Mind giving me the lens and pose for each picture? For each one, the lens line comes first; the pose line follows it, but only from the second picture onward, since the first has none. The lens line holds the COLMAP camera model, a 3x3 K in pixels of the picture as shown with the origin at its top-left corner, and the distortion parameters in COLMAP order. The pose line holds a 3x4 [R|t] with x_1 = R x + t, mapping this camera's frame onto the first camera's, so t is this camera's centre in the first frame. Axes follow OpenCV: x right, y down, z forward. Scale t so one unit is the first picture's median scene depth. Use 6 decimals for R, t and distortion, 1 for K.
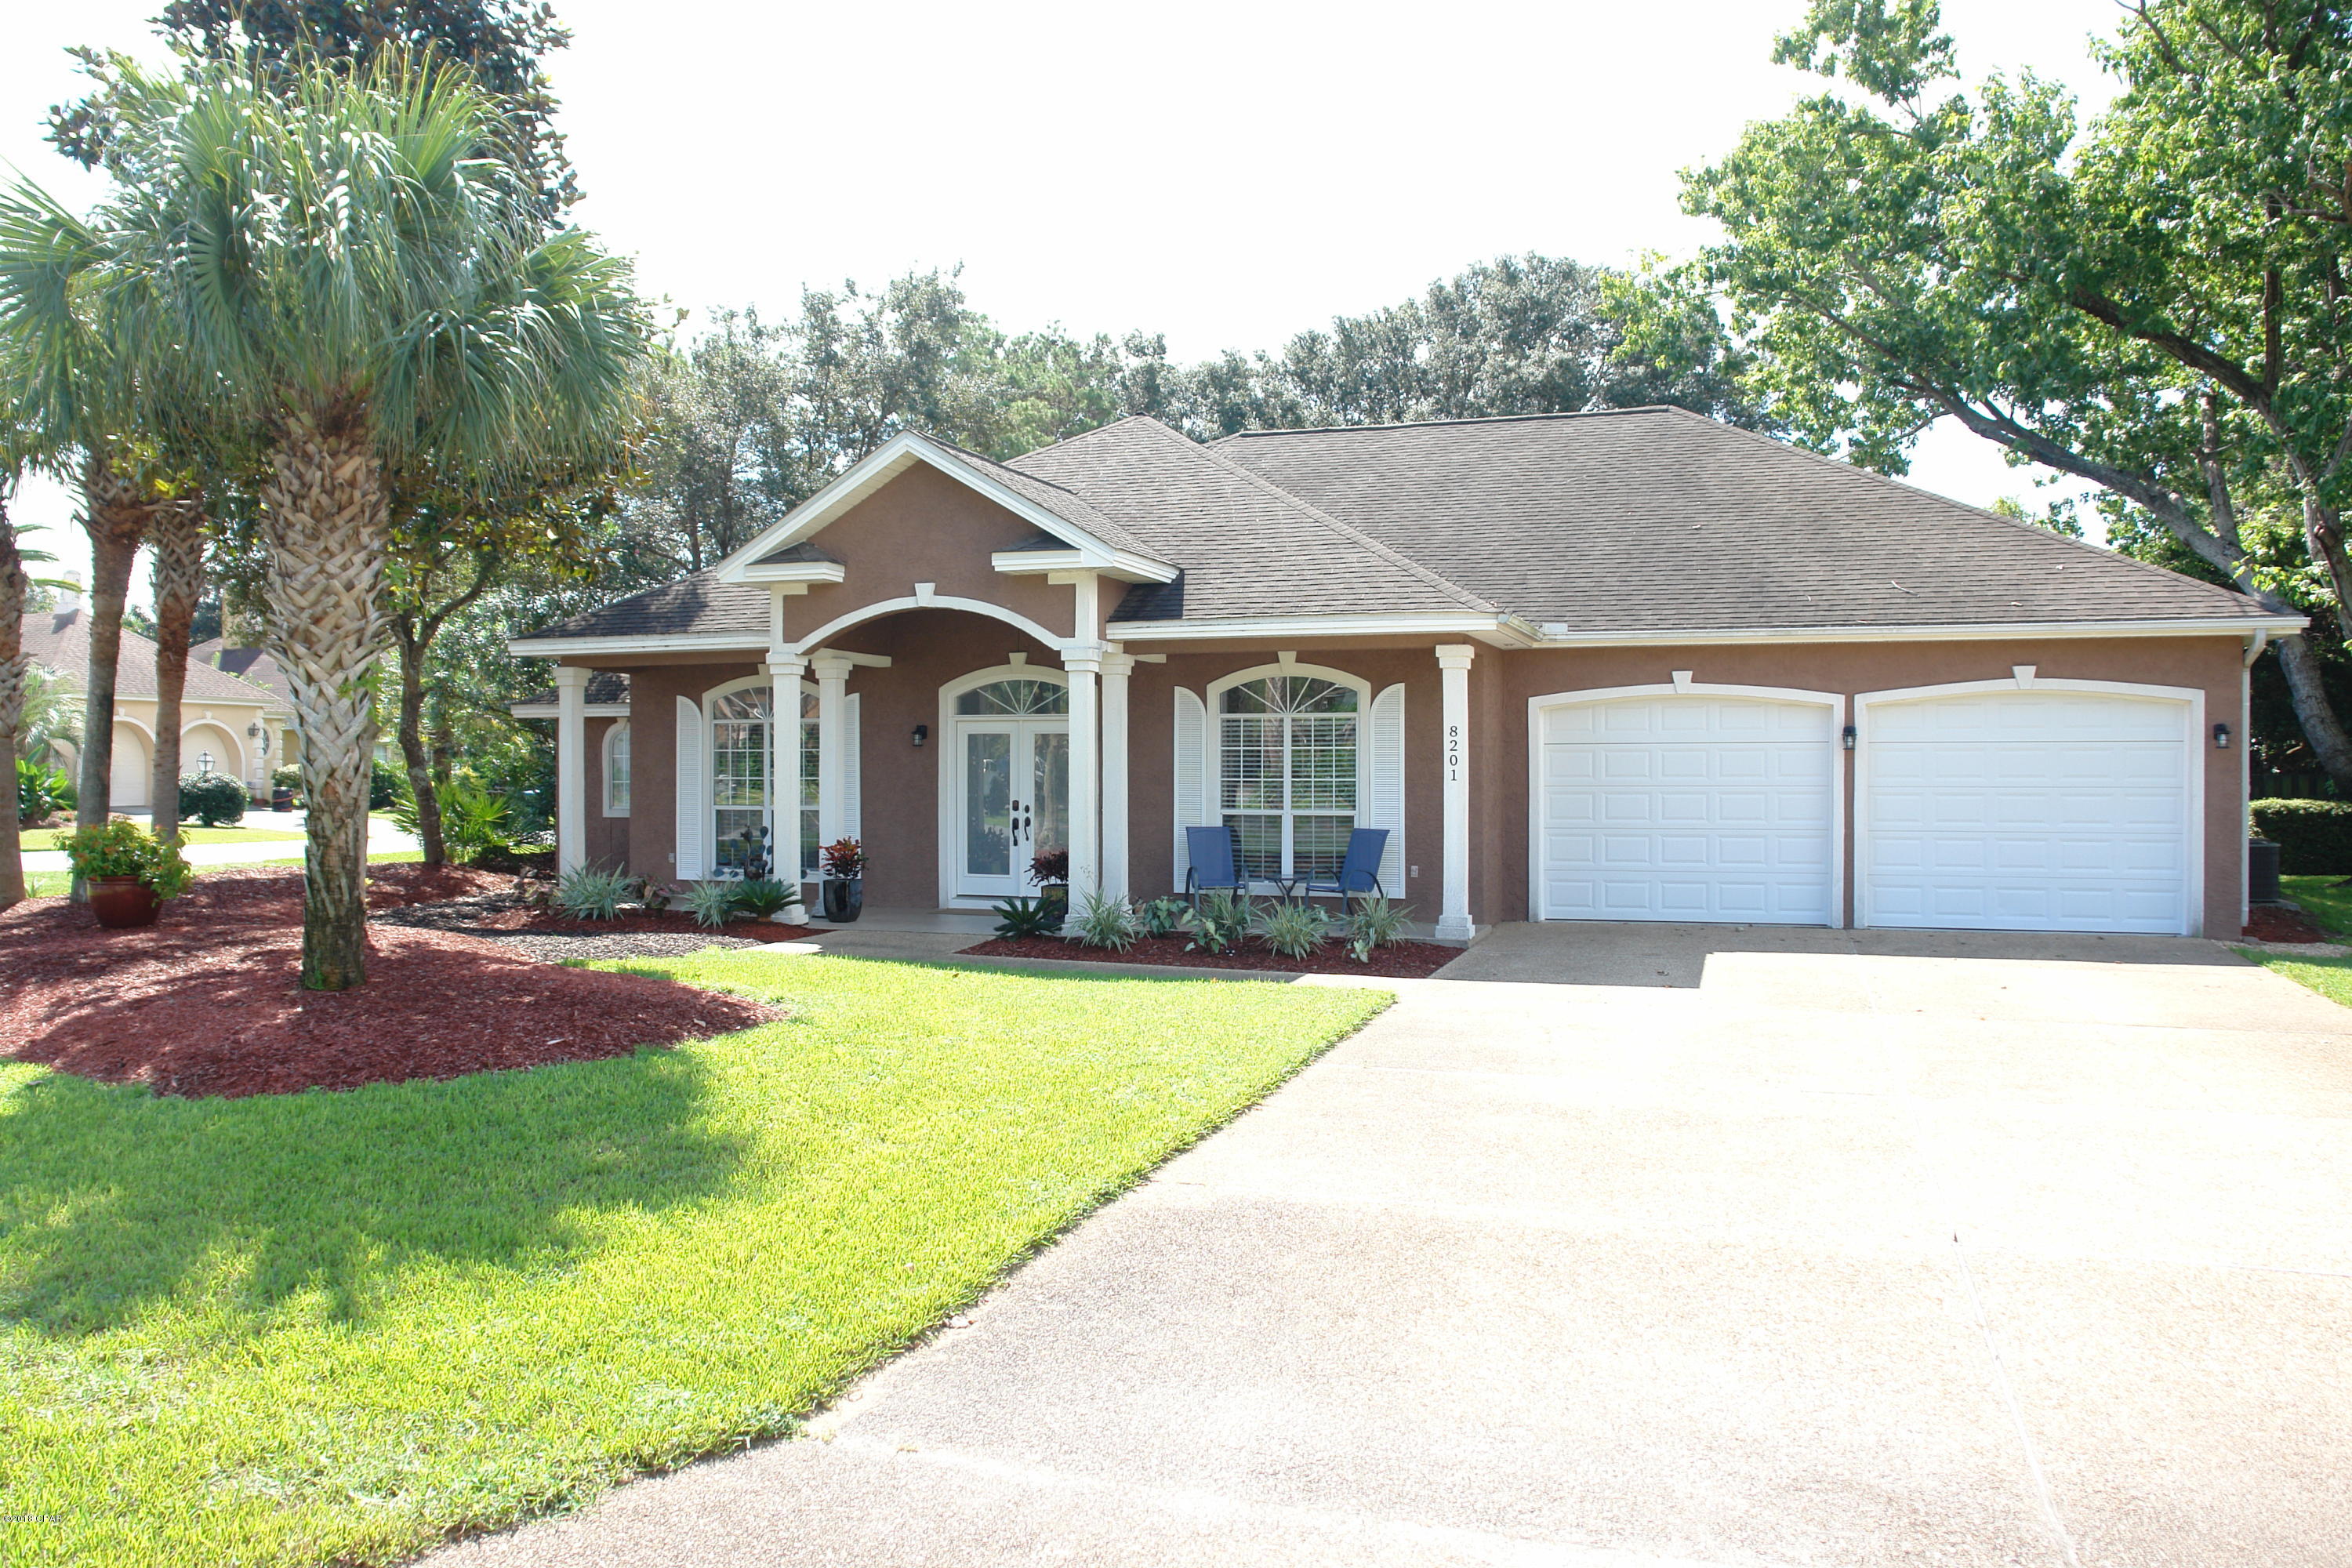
lens RADIAL K [[1756.9, 0, 1176.0], [0, 1756.9, 784.0], [0, 0, 1]] dist [-0.092019, 0.066430]
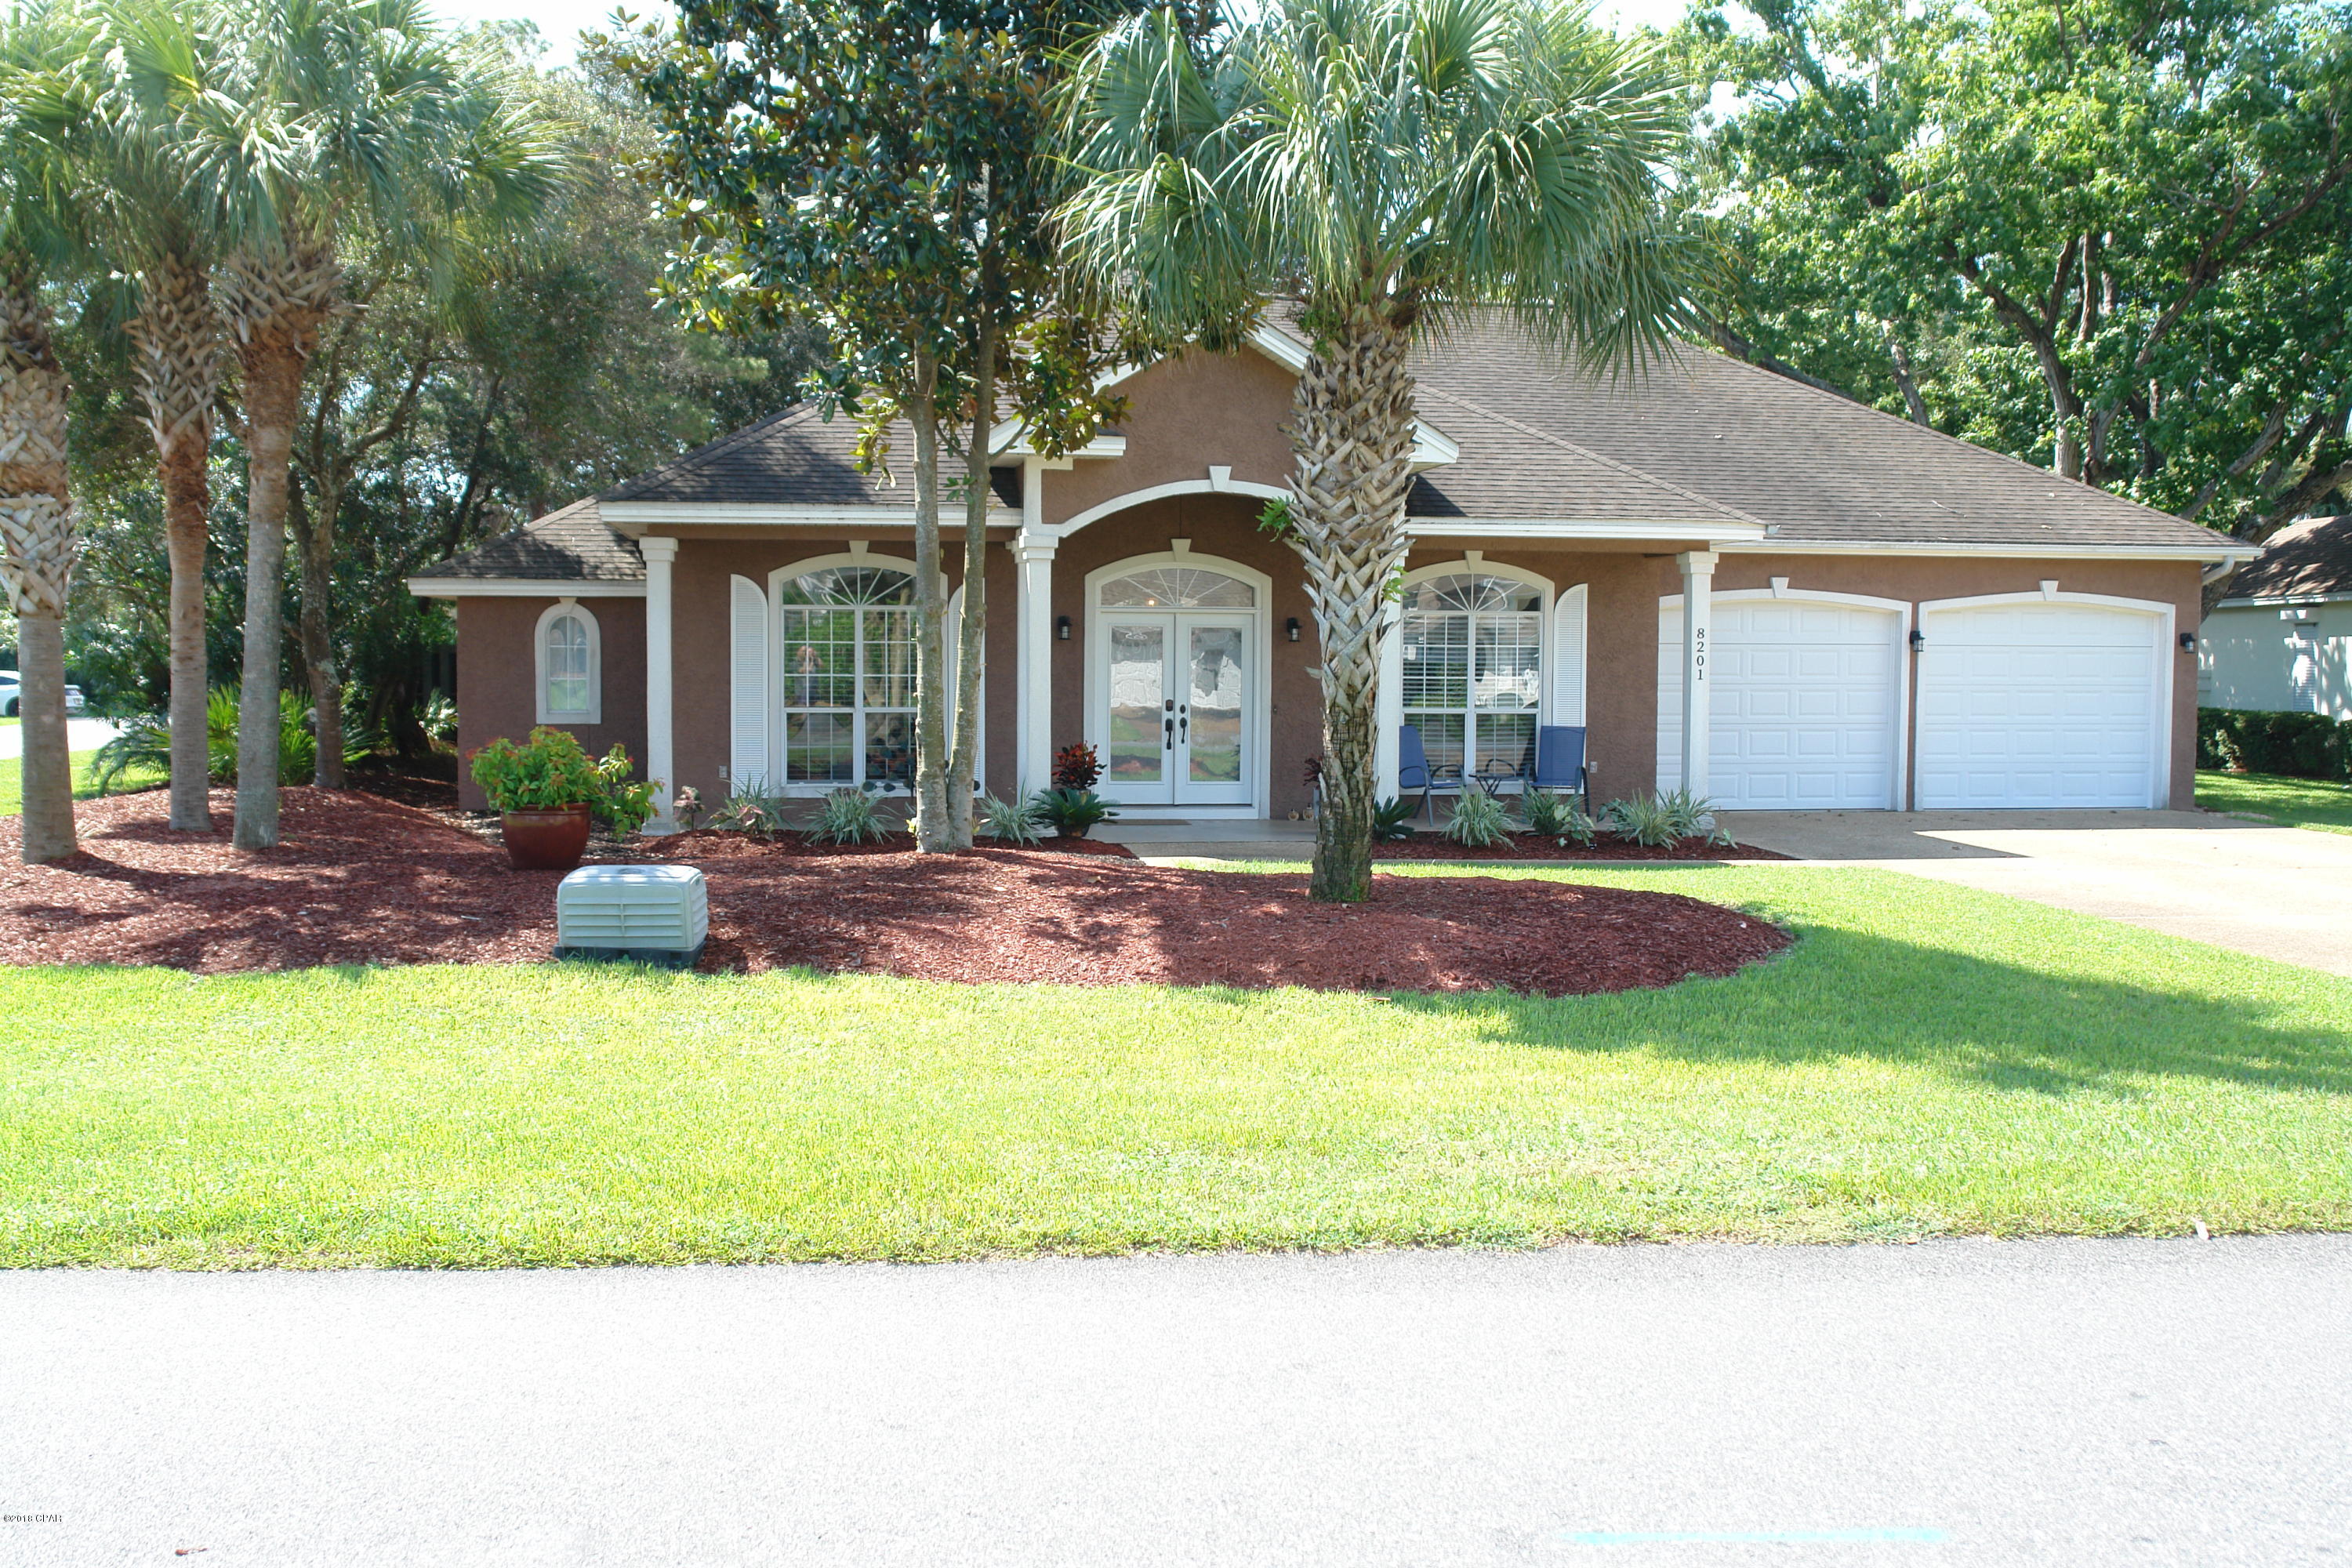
lens RADIAL K [[2168.4, 0, 1176.0], [0, 2168.4, 784.0], [0, 0, 1]] dist [-0.024249, -0.011557]
pose [[0.877522, -0.023783, 0.478946, -0.706721], [-0.001345, 0.998643, 0.052054, -0.006627], [-0.479535, -0.046323, 0.876299, 0.002432]]
